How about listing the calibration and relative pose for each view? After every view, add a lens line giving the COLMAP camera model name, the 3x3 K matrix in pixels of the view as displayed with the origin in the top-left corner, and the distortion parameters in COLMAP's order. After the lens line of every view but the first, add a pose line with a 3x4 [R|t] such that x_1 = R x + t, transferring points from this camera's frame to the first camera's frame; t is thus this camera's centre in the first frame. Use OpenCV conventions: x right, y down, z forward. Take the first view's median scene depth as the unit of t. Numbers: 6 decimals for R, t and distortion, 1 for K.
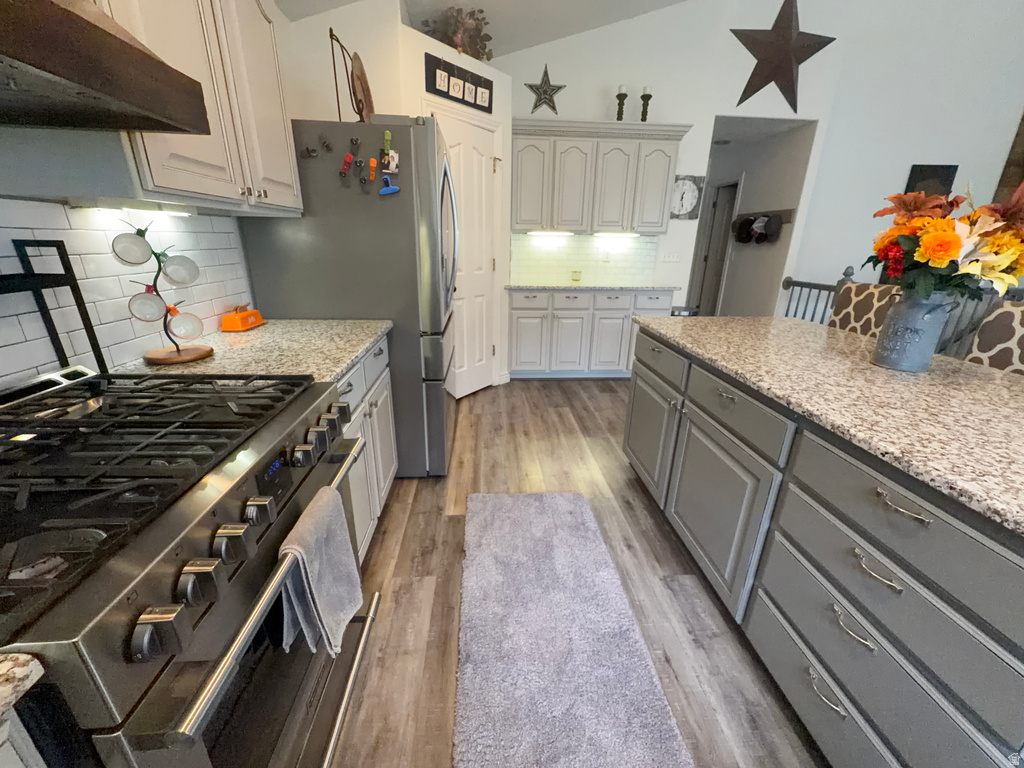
lens RADIAL K [[407.0, 0, 512.0], [0, 407.0, 384.0], [0, 0, 1]] dist [-0.000210, -0.000148]
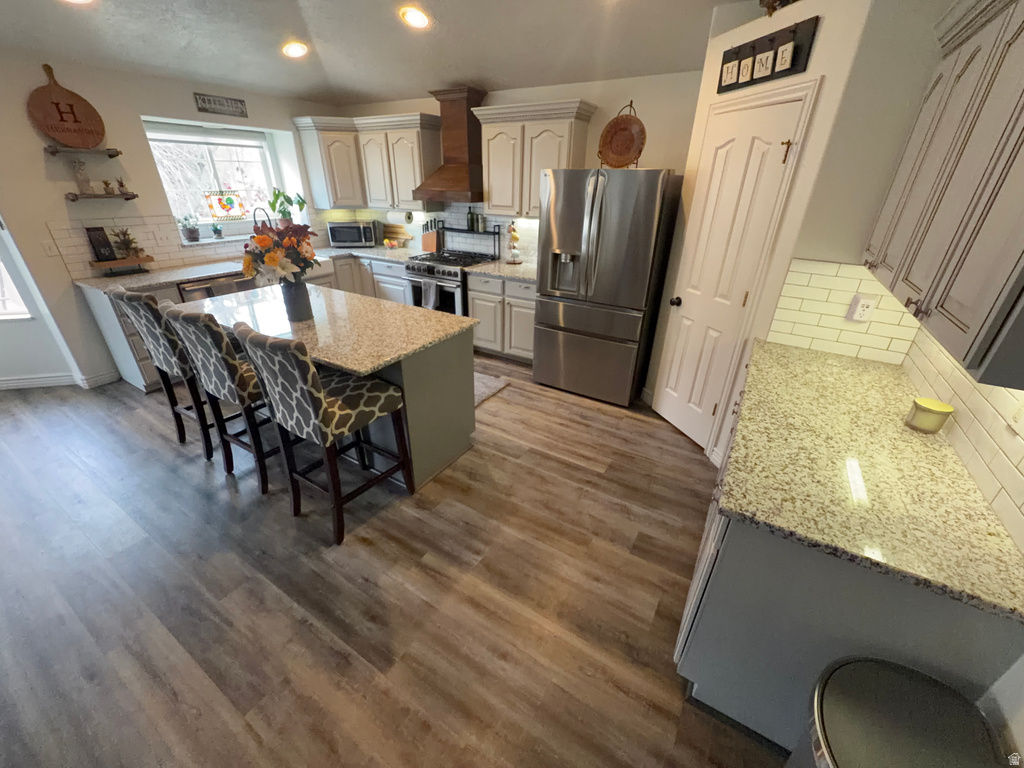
lens RADIAL K [[407.0, 0, 512.0], [0, 407.0, 384.0], [0, 0, 1]] dist [-0.000210, -0.000148]
pose [[-0.577361, 0.341519, -0.741633, 0.729395], [-0.296928, 0.758303, 0.580354, -0.456046], [0.760584, 0.555285, -0.336408, 0.982691]]
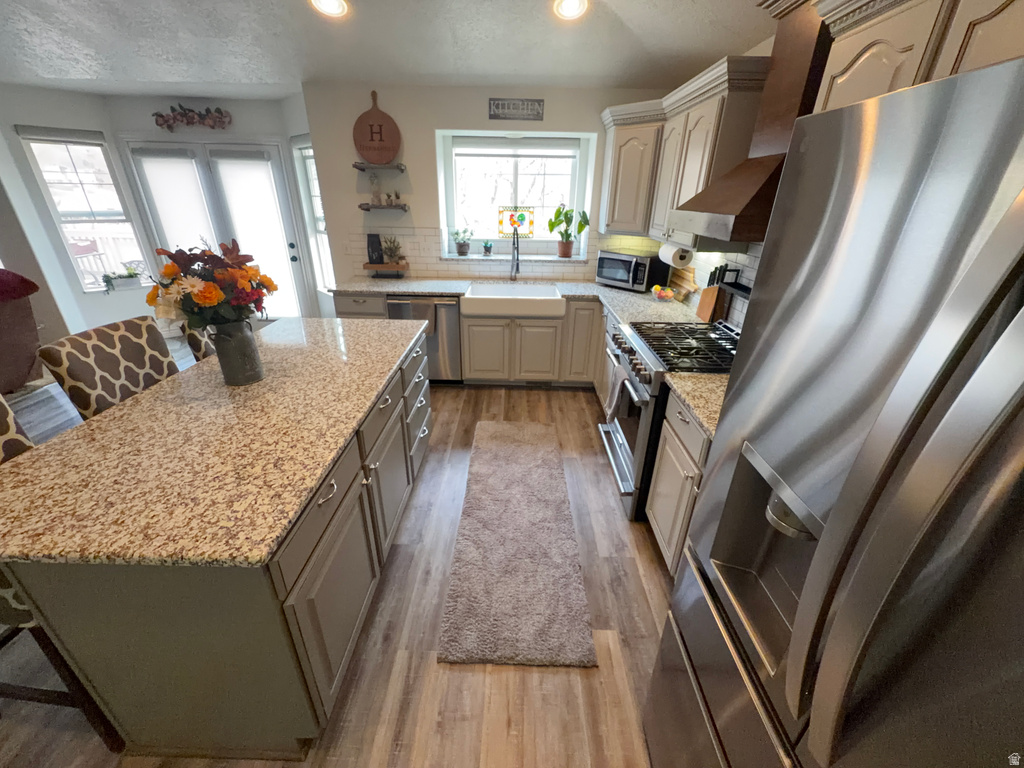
lens RADIAL K [[407.0, 0, 512.0], [0, 407.0, 384.0], [0, 0, 1]] dist [-0.000210, -0.000148]
pose [[-0.996205, -0.066520, 0.056131, 0.020994], [-0.008142, 0.713296, 0.700816, -0.364056], [-0.086656, 0.697699, -0.711130, 0.723952]]
